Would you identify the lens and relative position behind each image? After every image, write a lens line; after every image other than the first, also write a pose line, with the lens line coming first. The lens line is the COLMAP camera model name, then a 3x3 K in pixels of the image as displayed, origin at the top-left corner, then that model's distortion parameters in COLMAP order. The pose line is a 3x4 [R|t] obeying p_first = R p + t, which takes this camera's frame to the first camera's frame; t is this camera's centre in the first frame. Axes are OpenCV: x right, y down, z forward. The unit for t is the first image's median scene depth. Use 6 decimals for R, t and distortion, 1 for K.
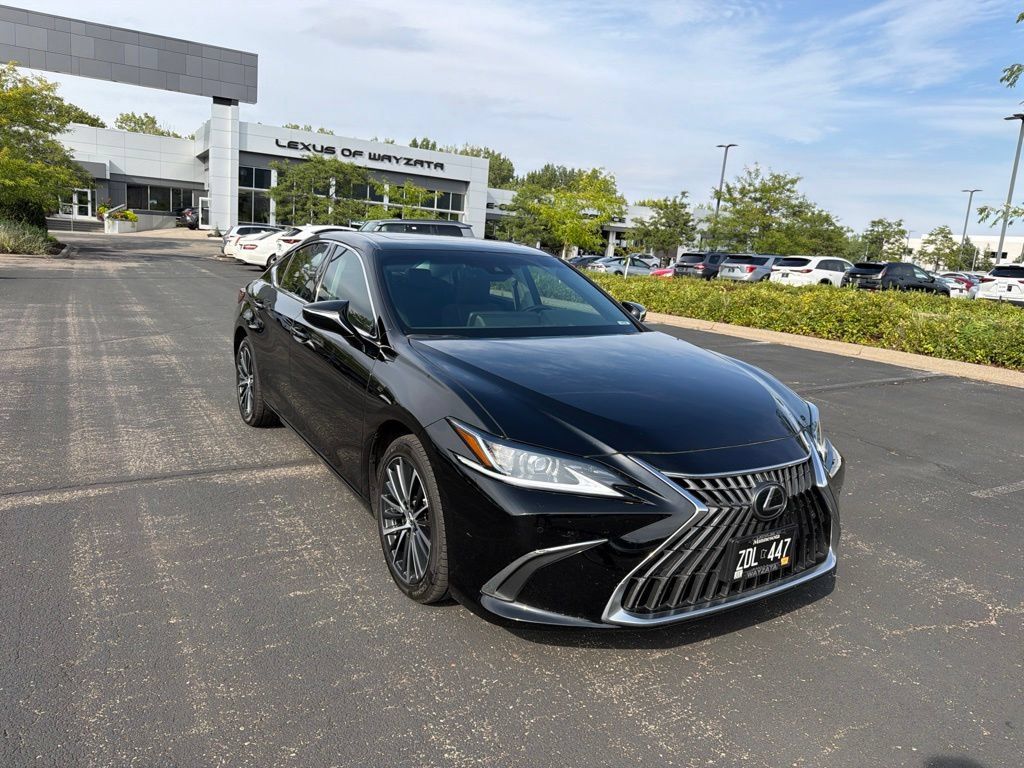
lens RADIAL K [[712.8, 0, 512.1], [0, 712.8, 382.6], [0, 0, 1]] dist [0.065848, -0.099458]
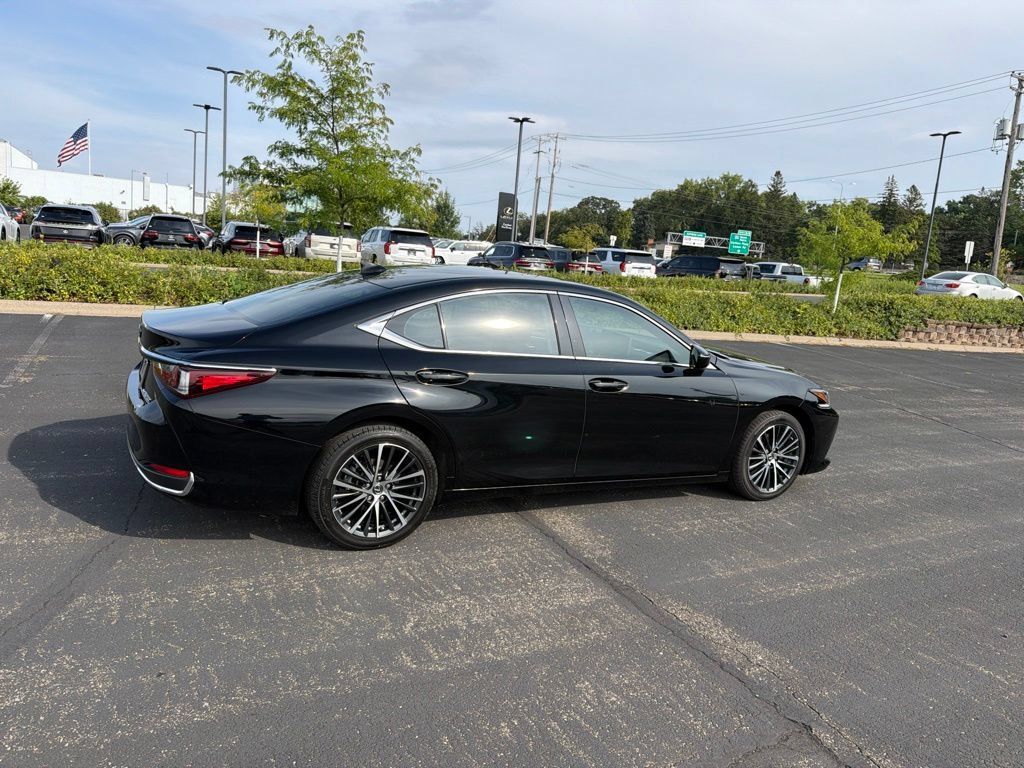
lens RADIAL K [[713.4, 0, 509.0], [0, 713.4, 384.6], [0, 0, 1]] dist [0.084761, -0.127036]
pose [[0.058299, -0.235921, 0.970022, -0.158576], [0.099447, 0.968214, 0.229504, -0.038960], [-0.993334, 0.083086, 0.079907, 0.126339]]
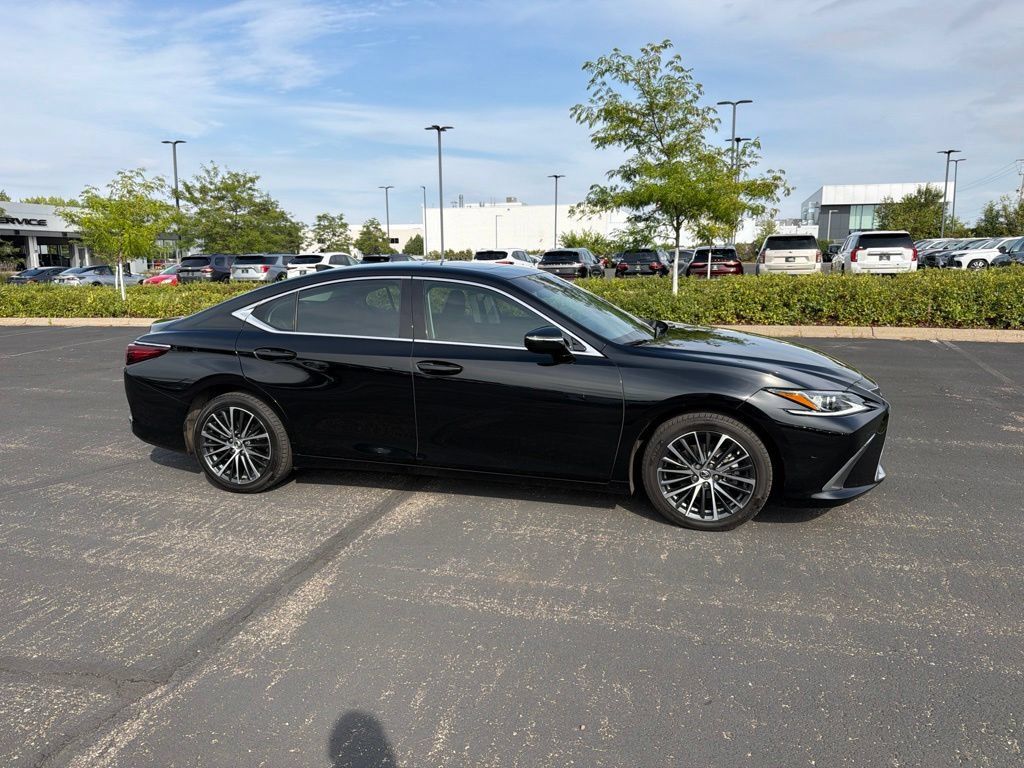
lens RADIAL K [[710.7, 0, 507.1], [0, 710.7, 399.4], [0, 0, 1]] dist [0.044471, -0.060913]
pose [[0.728140, -0.204188, 0.654308, -0.107213], [0.184750, 0.977734, 0.099522, -0.012801], [-0.660060, 0.048418, 0.749651, 0.020037]]
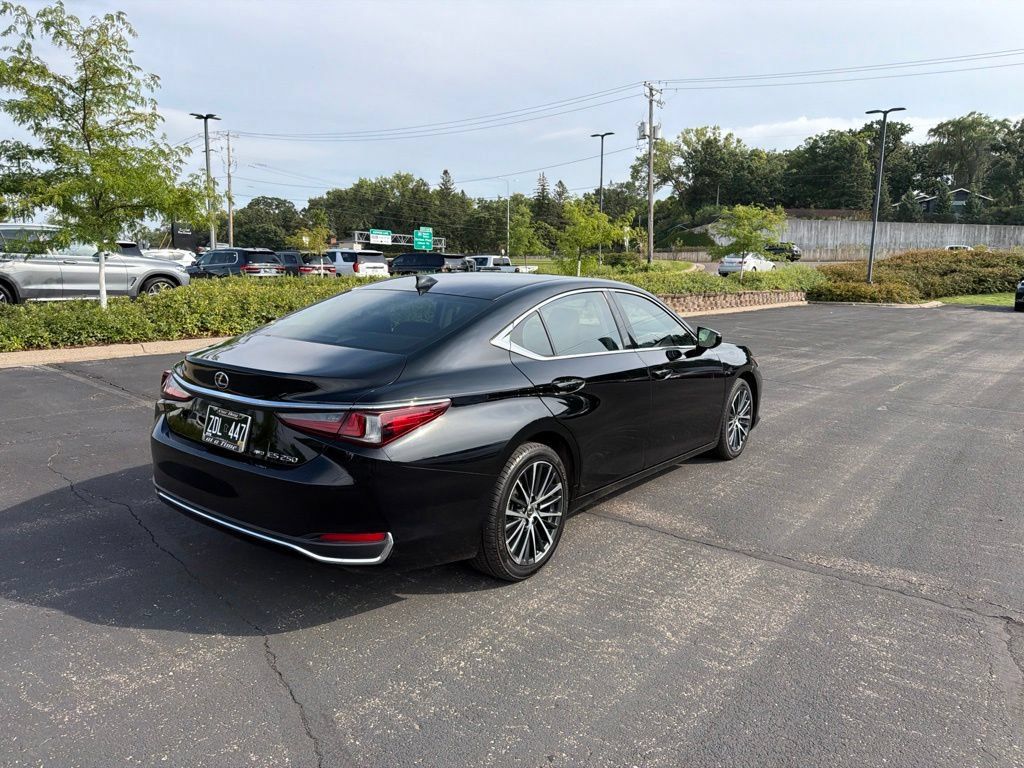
lens RADIAL K [[713.0, 0, 512.7], [0, 713.0, 381.6], [0, 0, 1]] dist [0.073312, -0.100001]
pose [[-0.375421, -0.210811, 0.902562, -0.144916], [0.129254, 0.952367, 0.276208, -0.046787], [-0.917798, 0.220354, -0.330290, 0.188524]]
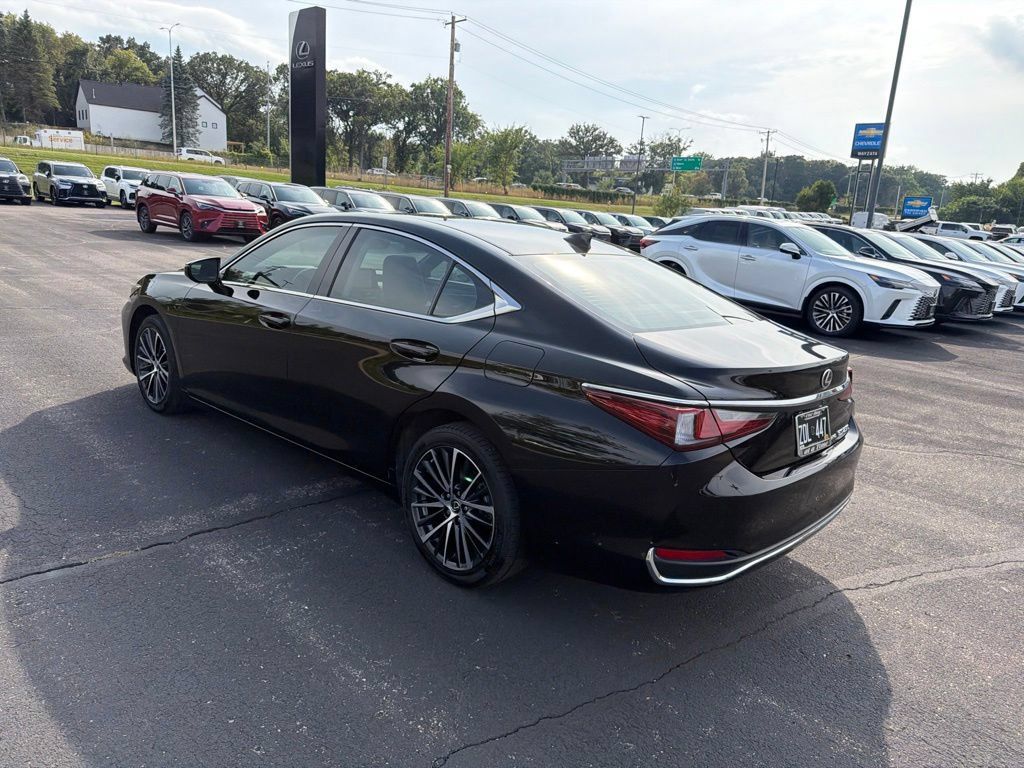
lens RADIAL K [[720.7, 0, 511.9], [0, 720.7, 383.5], [0, 0, 1]] dist [0.011000, -0.014173]
pose [[-0.953043, -0.068639, -0.294954, 0.007292], [-0.183862, 0.905066, 0.383471, -0.050716], [0.240632, 0.419695, -0.875187, 0.254573]]
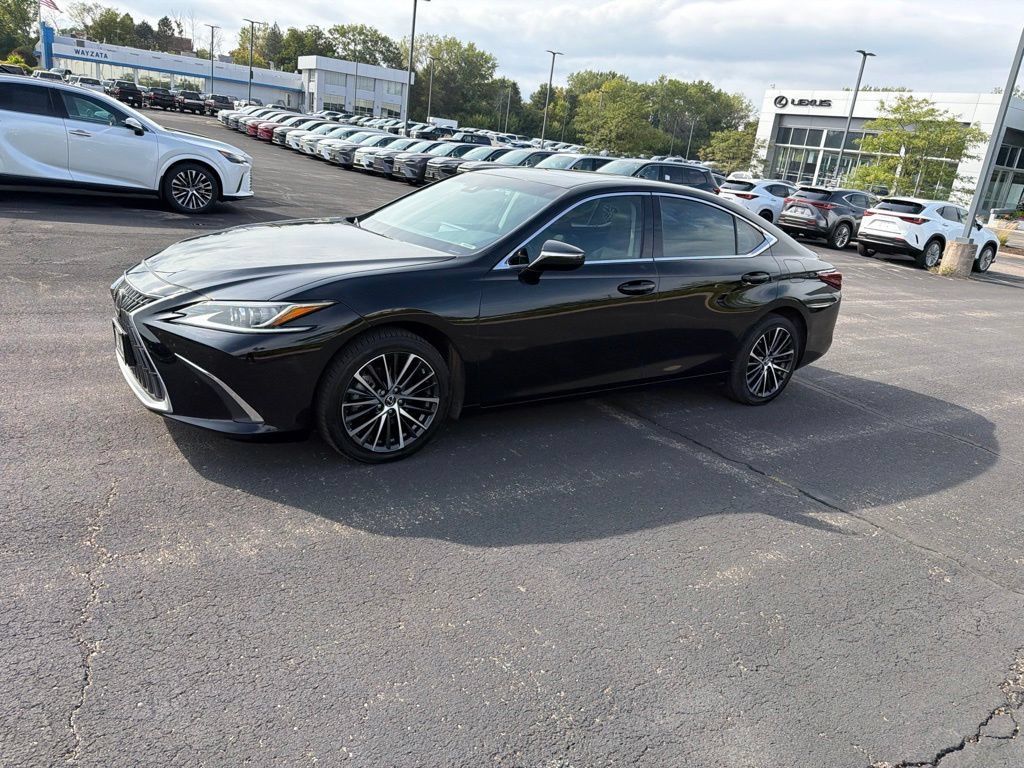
lens RADIAL K [[718.1, 0, 513.3], [0, 718.1, 379.9], [0, 0, 1]] dist [-0.001418, -0.004337]
pose [[0.065860, 0.246859, -0.966811, 0.129785], [-0.296285, 0.930054, 0.217291, -0.016559], [0.952826, 0.272140, 0.134394, 0.114791]]
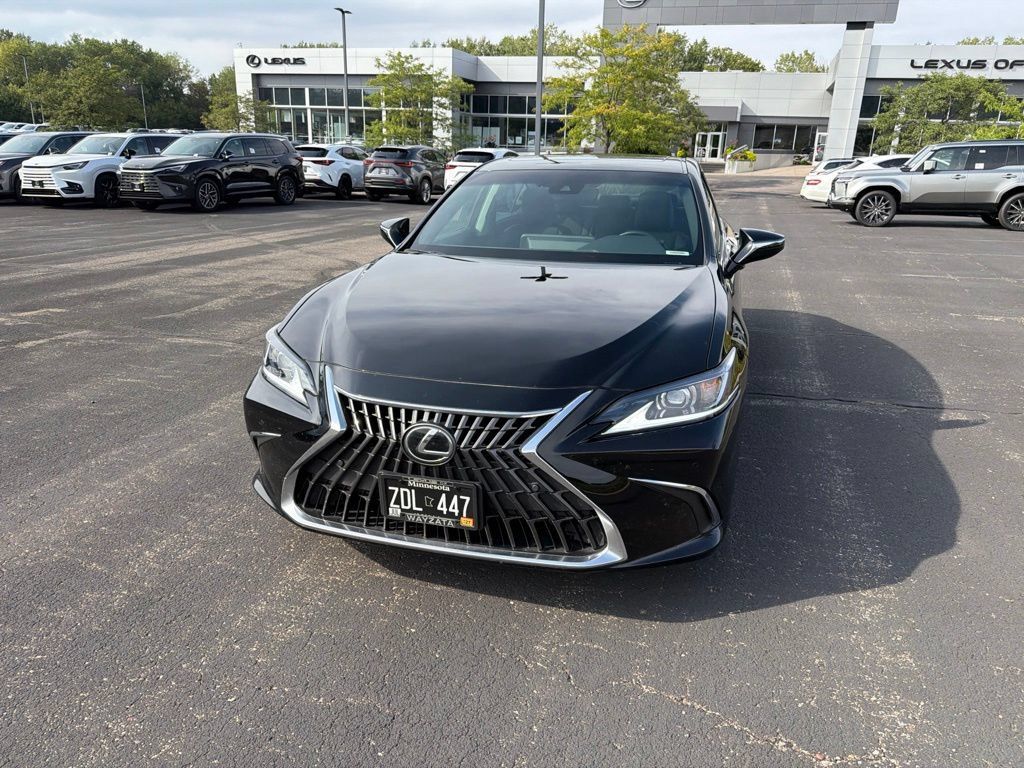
lens RADIAL K [[718.0, 0, 512.7], [0, 718.0, 384.4], [0, 0, 1]] dist [0.018887, -0.025095]
pose [[0.679571, 0.177281, -0.711867, 0.075117], [-0.117653, 0.984139, 0.132771, -0.002570], [0.724114, -0.006474, 0.689650, 0.034192]]
